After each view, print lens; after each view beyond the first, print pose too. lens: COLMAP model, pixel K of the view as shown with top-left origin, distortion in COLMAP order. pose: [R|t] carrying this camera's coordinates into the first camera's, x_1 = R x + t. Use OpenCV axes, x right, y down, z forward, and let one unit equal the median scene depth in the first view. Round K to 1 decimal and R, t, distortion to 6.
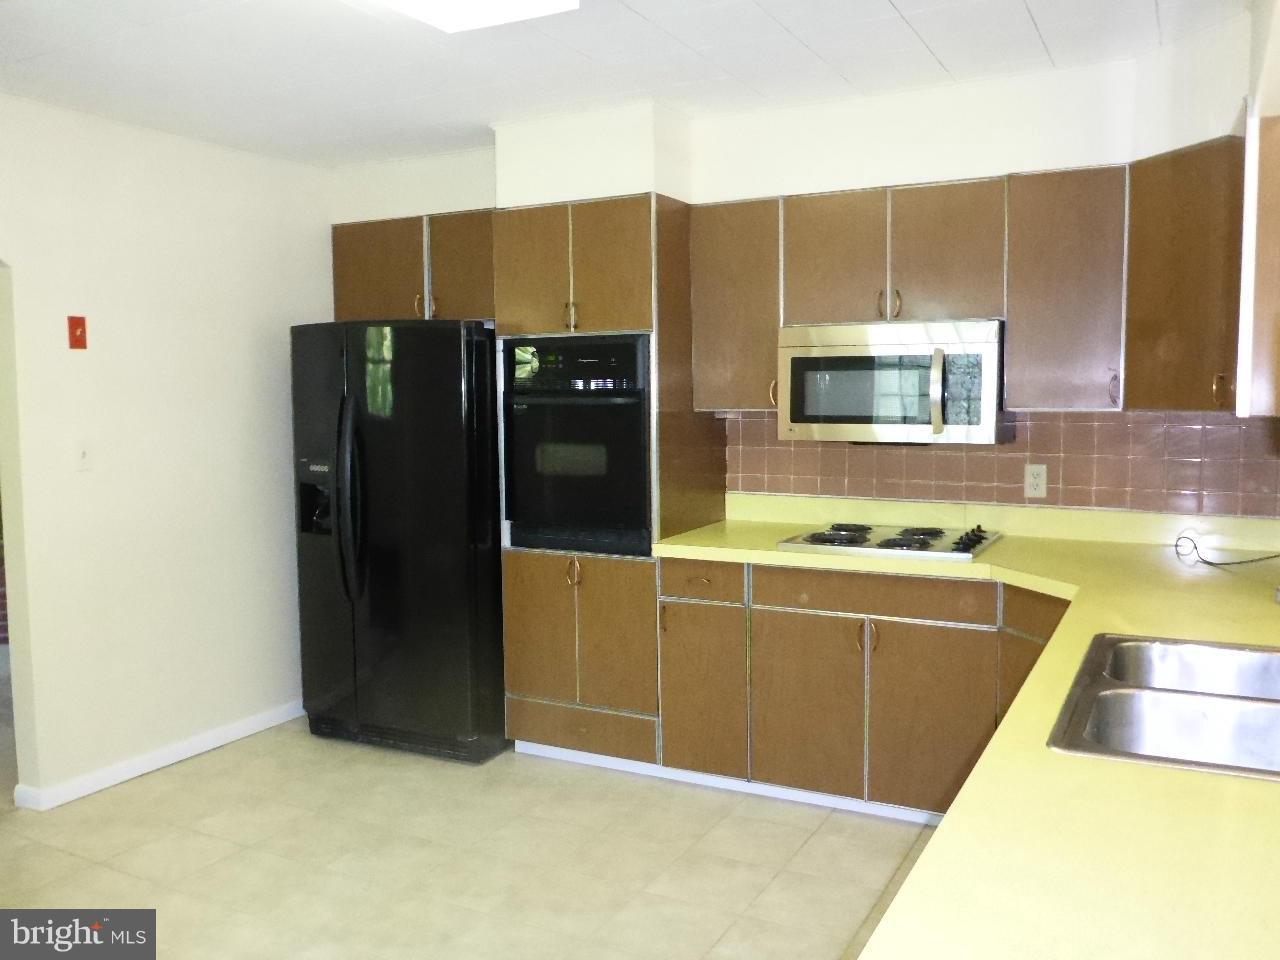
lens RADIAL K [[1070.6, 0, 630.2], [0, 1070.6, 478.8], [0, 0, 1]] dist [-0.016974, -0.009172]
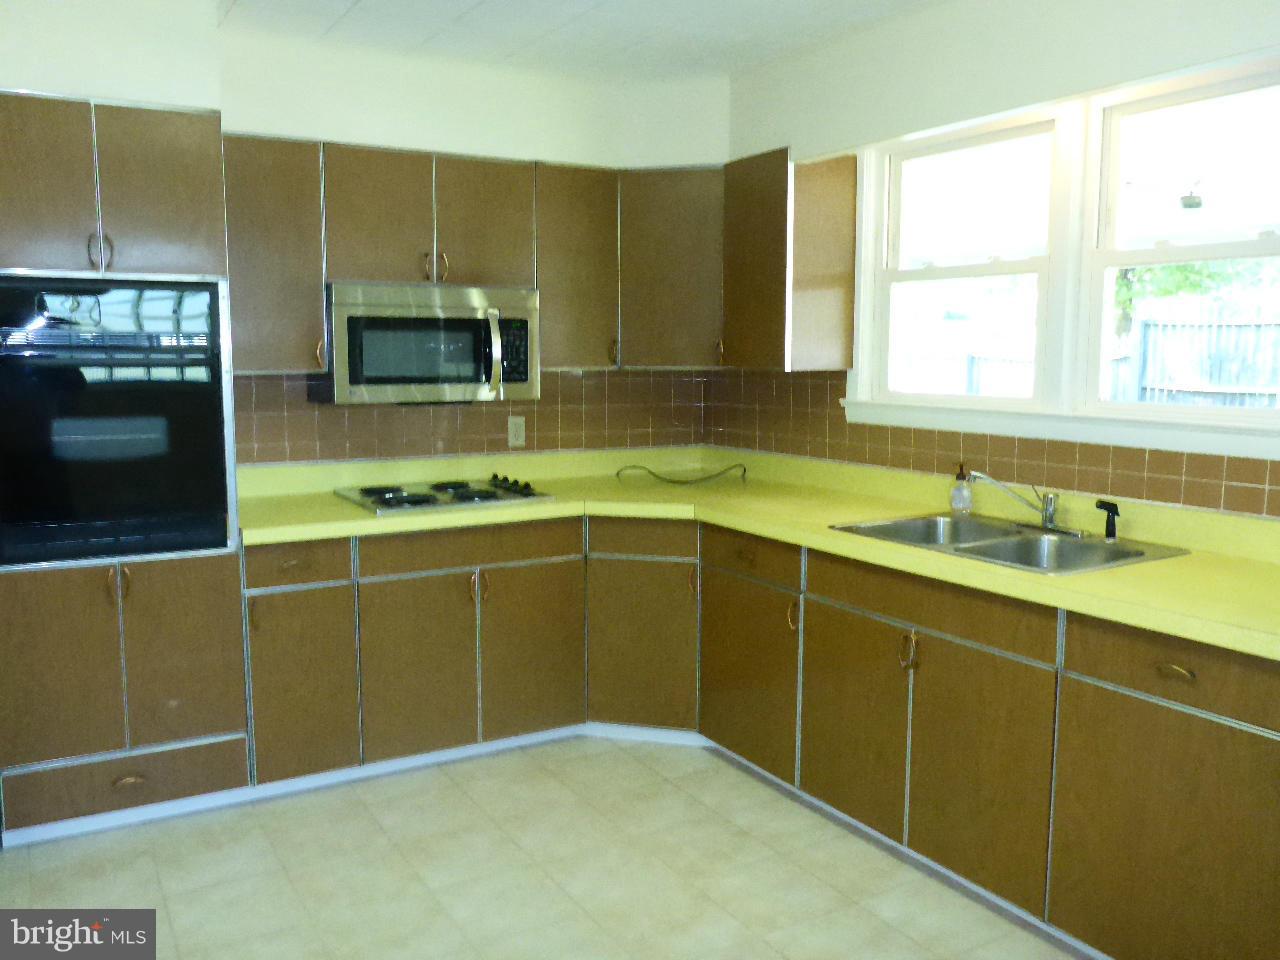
lens RADIAL K [[1070.6, 0, 630.2], [0, 1070.6, 478.8], [0, 0, 1]] dist [-0.016974, -0.009172]
pose [[0.532574, -0.093849, 0.841164, -0.528293], [0.066787, 0.995394, 0.068771, -0.018263], [-0.843744, 0.019553, 0.536389, 0.284958]]
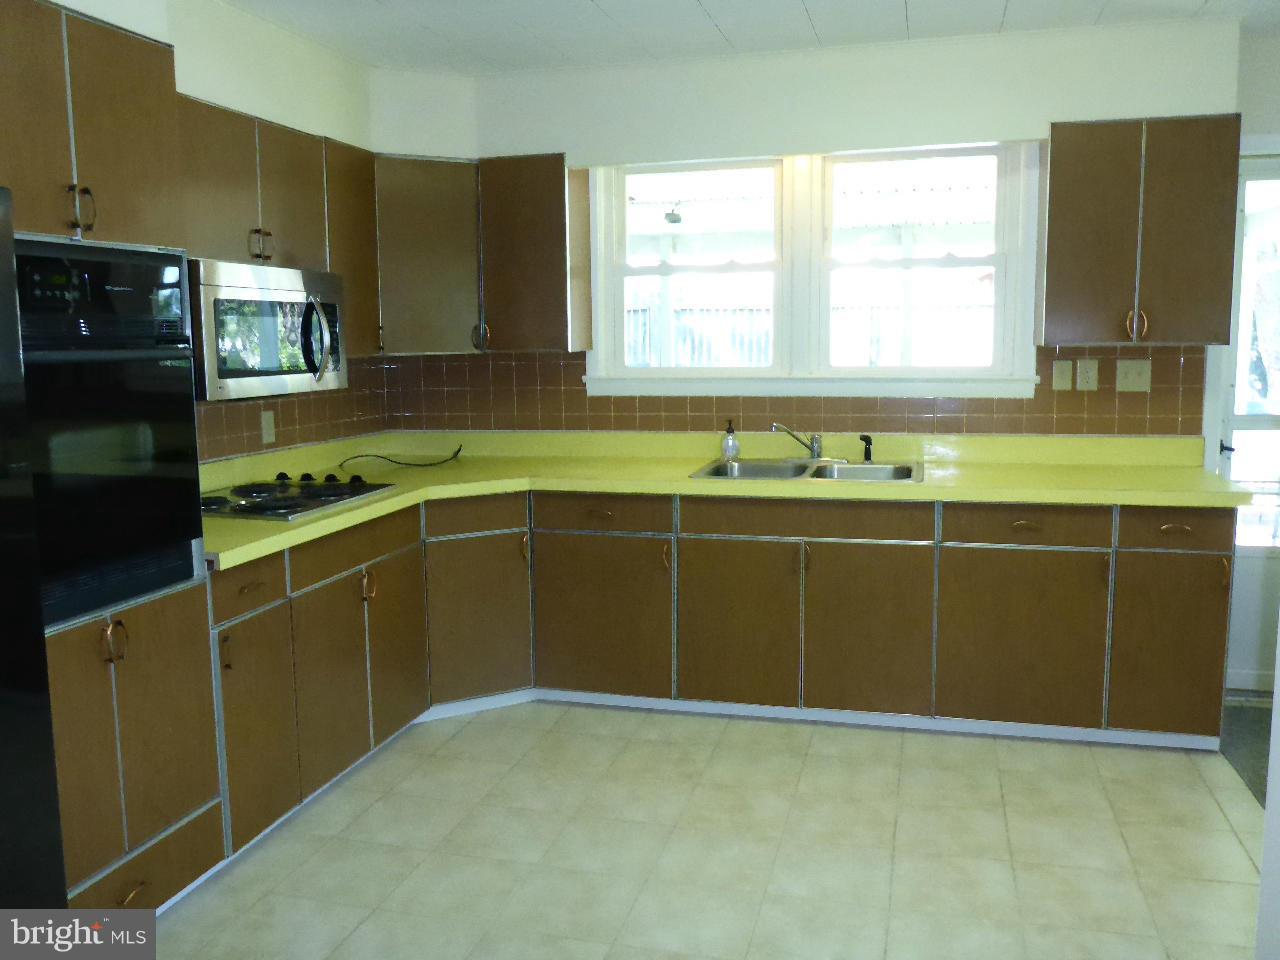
lens RADIAL K [[1062.1, 0, 640.0], [0, 1062.1, 480.0], [0, 0, 1]] dist [0.005577, 0.001644]
pose [[-0.213249, -0.122085, 0.969340, -0.721451], [0.097684, 0.984526, 0.145488, -0.063240], [-0.972102, 0.125714, -0.198023, 0.863857]]
